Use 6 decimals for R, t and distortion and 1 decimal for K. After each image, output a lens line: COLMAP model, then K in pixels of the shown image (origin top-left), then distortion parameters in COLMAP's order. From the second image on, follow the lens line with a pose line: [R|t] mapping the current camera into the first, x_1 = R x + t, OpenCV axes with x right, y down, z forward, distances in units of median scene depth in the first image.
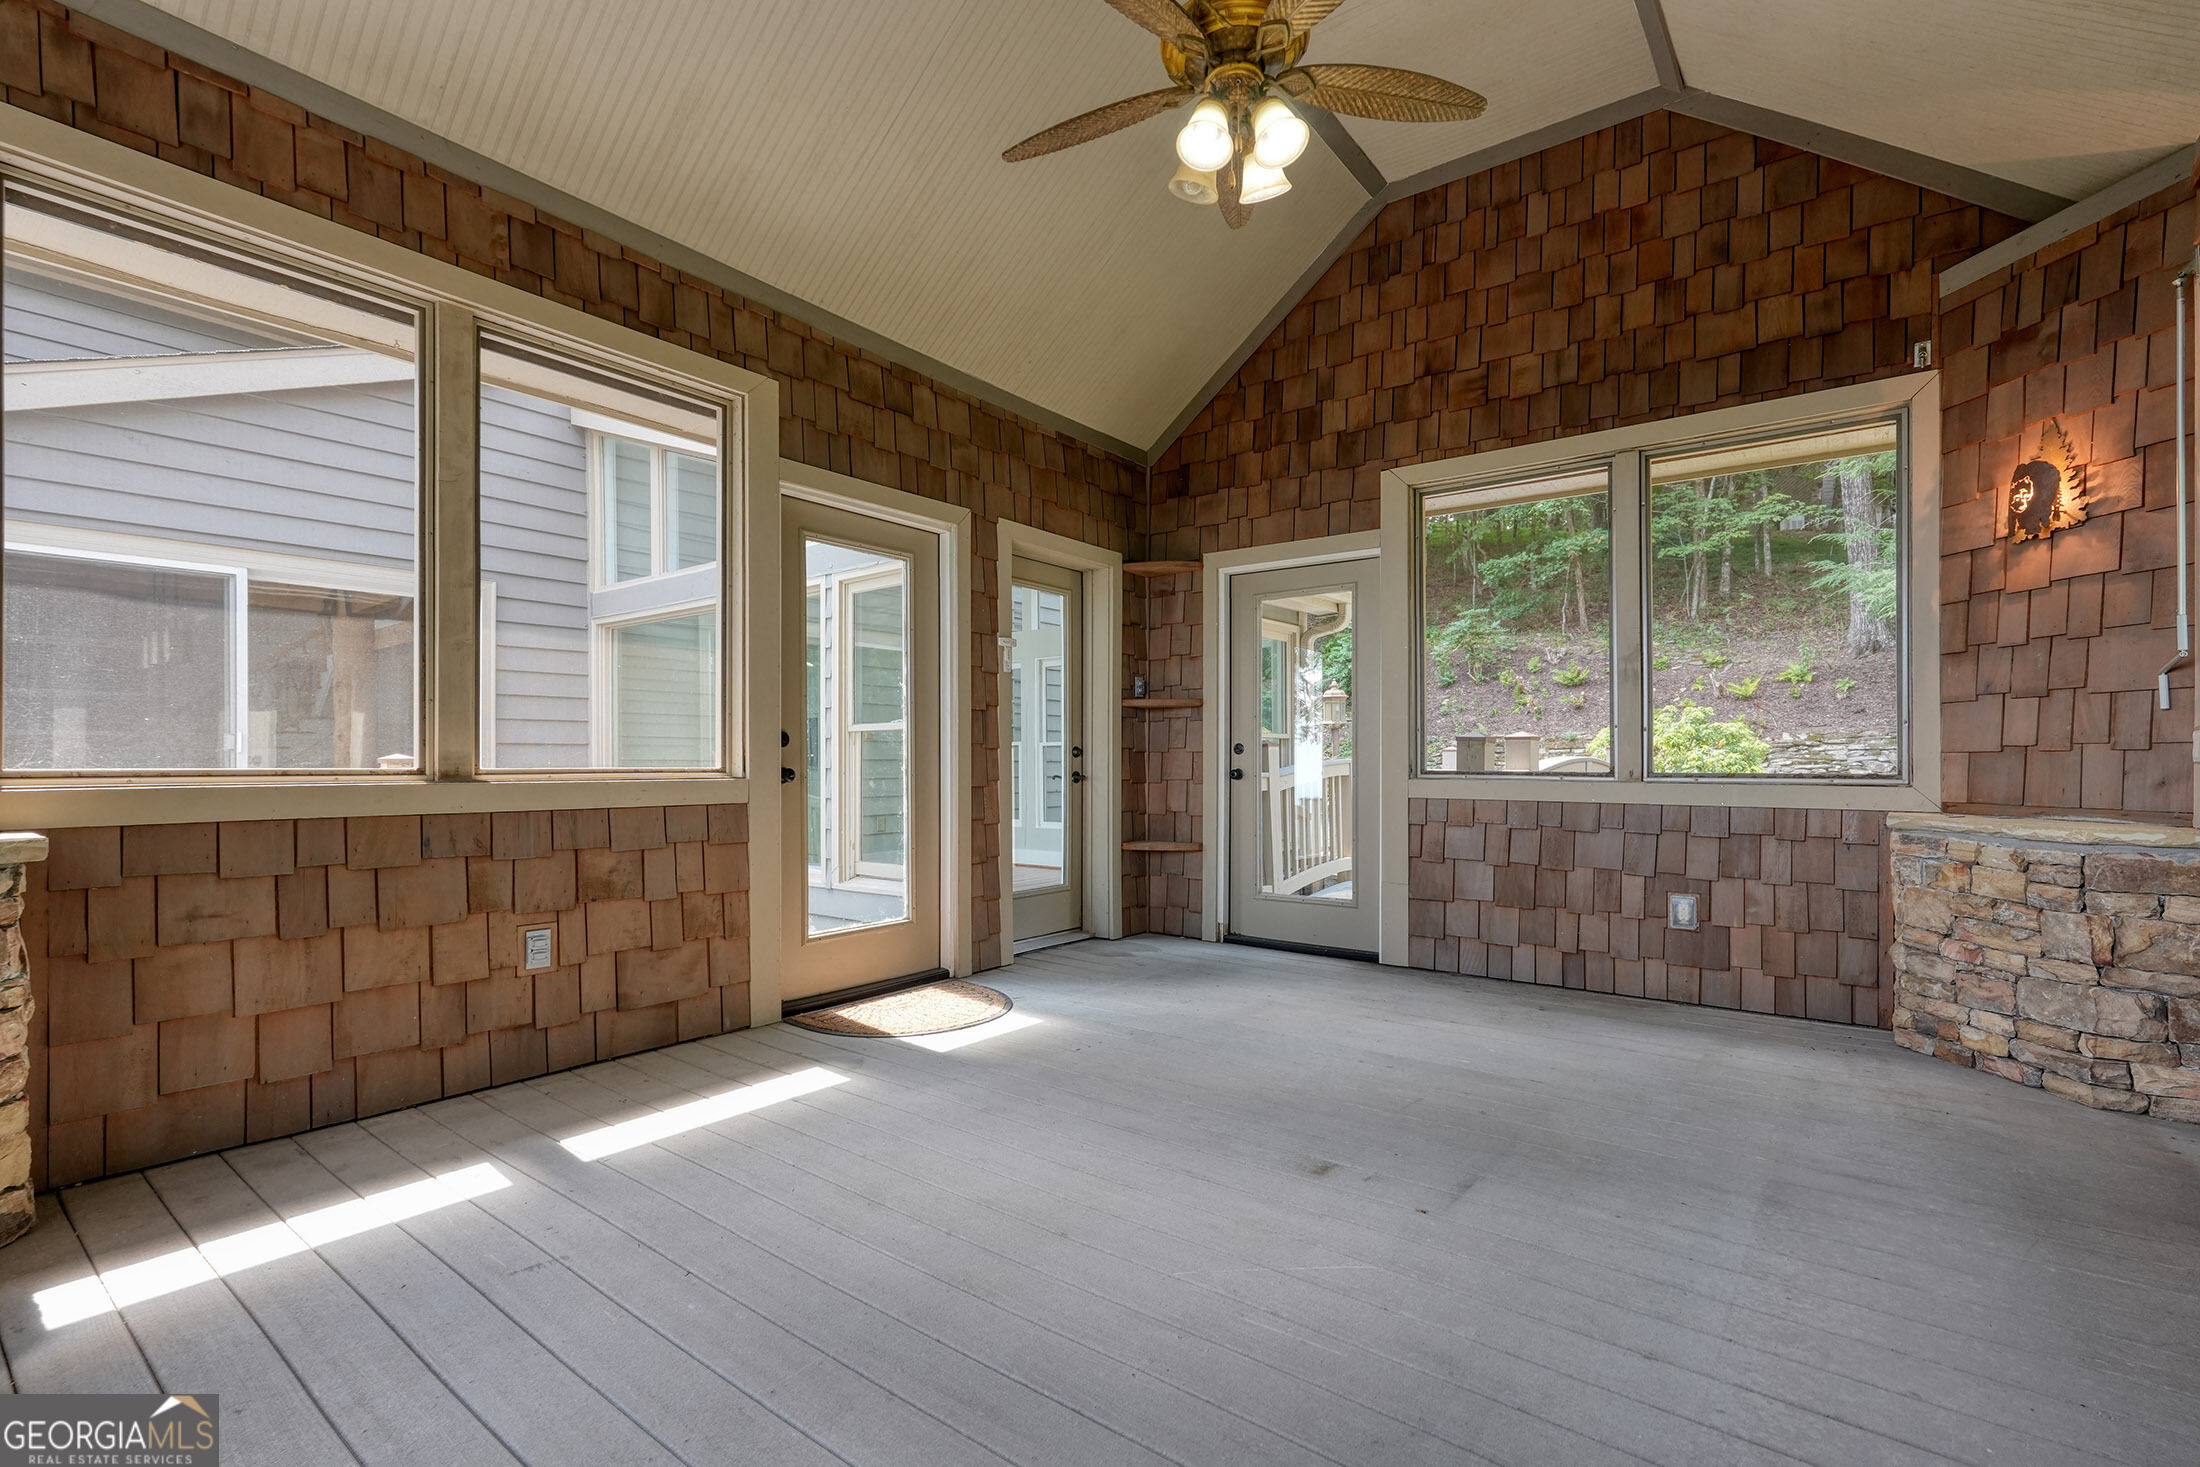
lens RADIAL K [[986.3, 0, 1103.5], [0, 986.3, 759.4], [0, 0, 1]] dist [-0.001108, -0.000491]
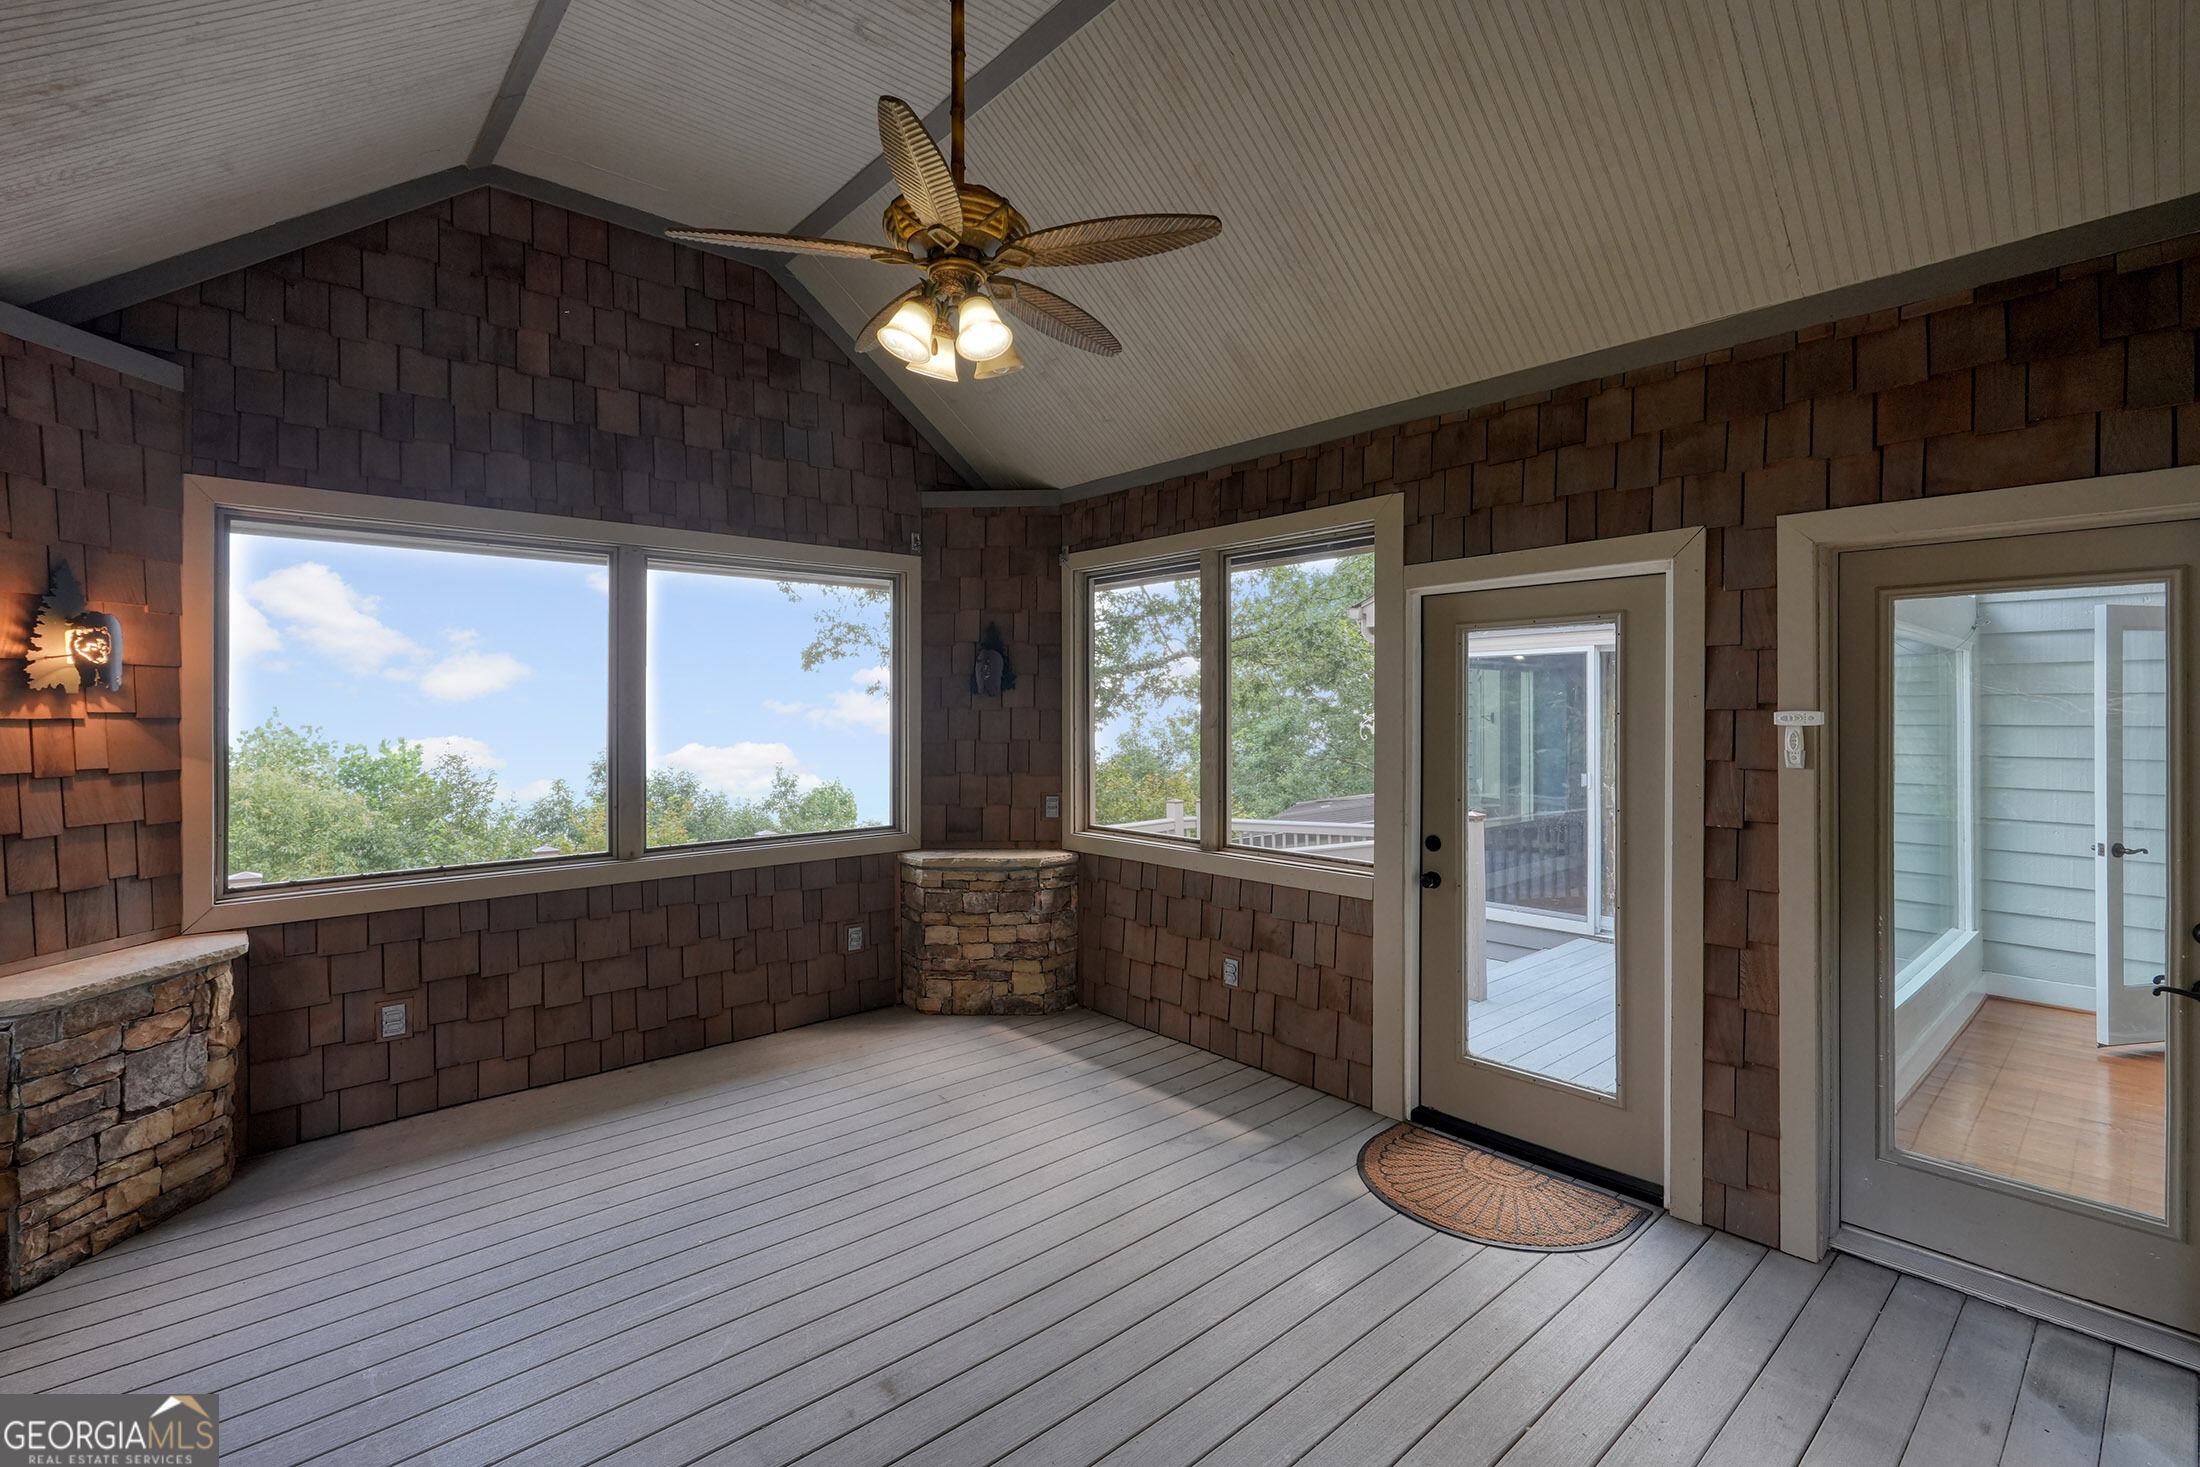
lens RADIAL K [[967.9, 0, 1094.1], [0, 967.9, 722.4], [0, 0, 1]] dist [0.005958, -0.000829]
pose [[-0.192657, 0.004121, -0.981258, 0.737425], [-0.001444, 0.999989, 0.004484, -0.154854], [0.981265, 0.002281, -0.192649, 0.908236]]
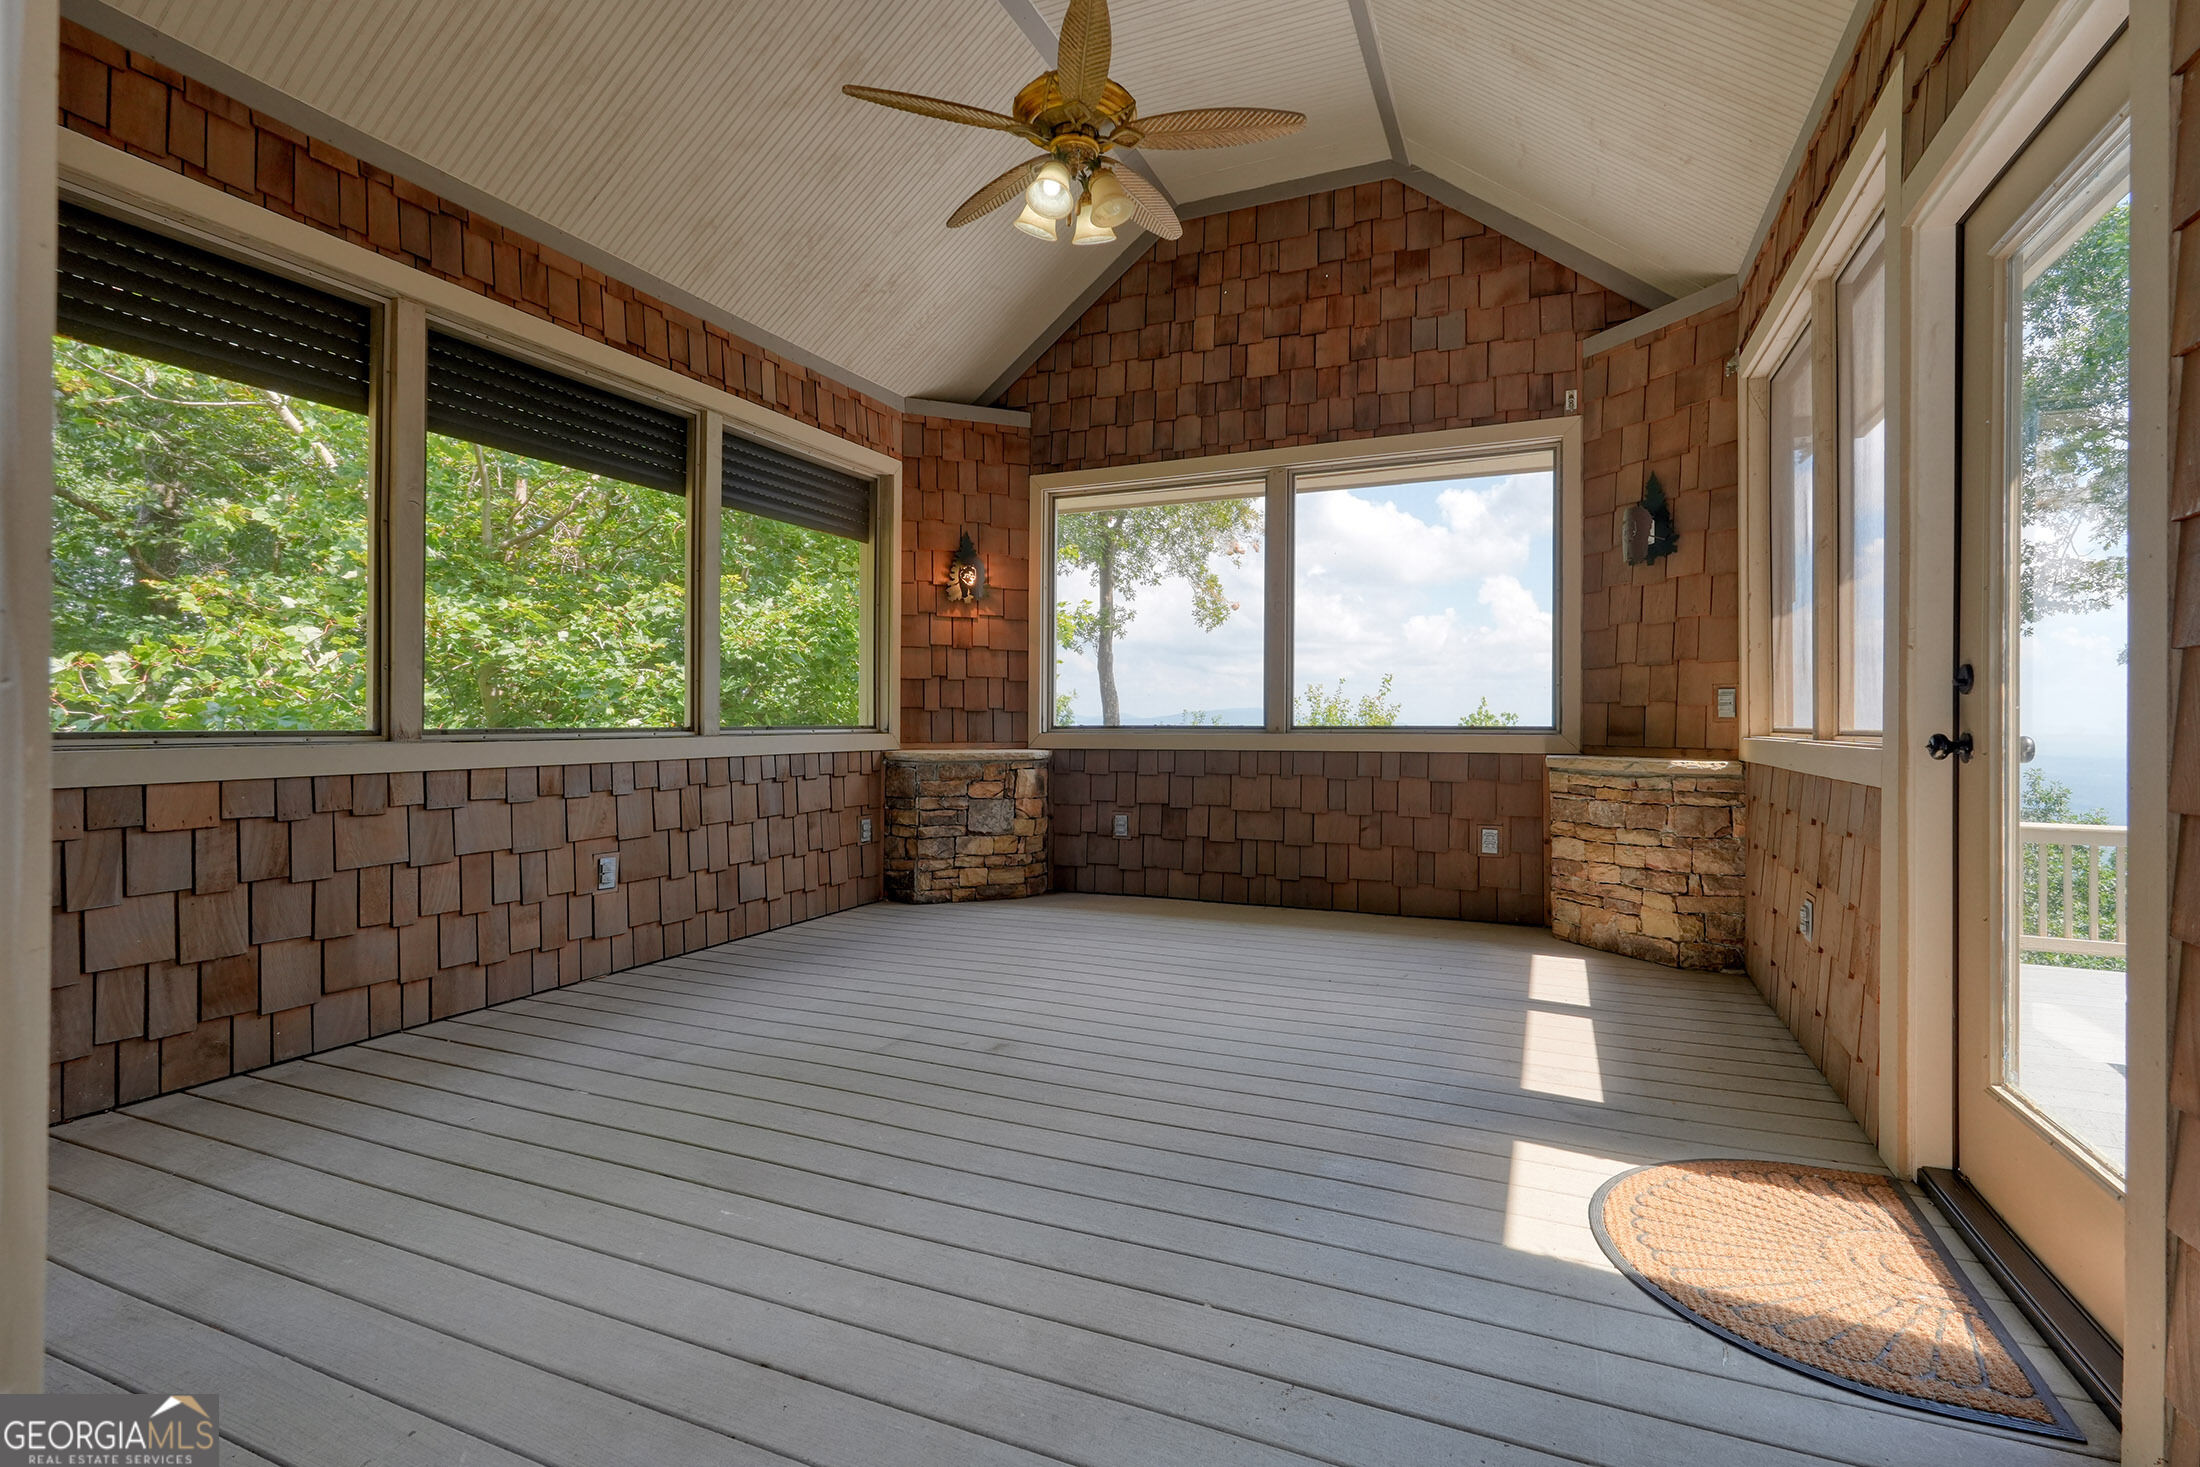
lens RADIAL K [[1015.8, 0, 1113.6], [0, 1015.8, 718.3], [0, 0, 1]] dist [0.000865, 0.000020]
pose [[-0.968169, -0.011494, -0.250034, 0.268857], [-0.011667, 0.999932, -0.000788, 0.005507], [0.250026, 0.002154, -0.968237, 1.502439]]
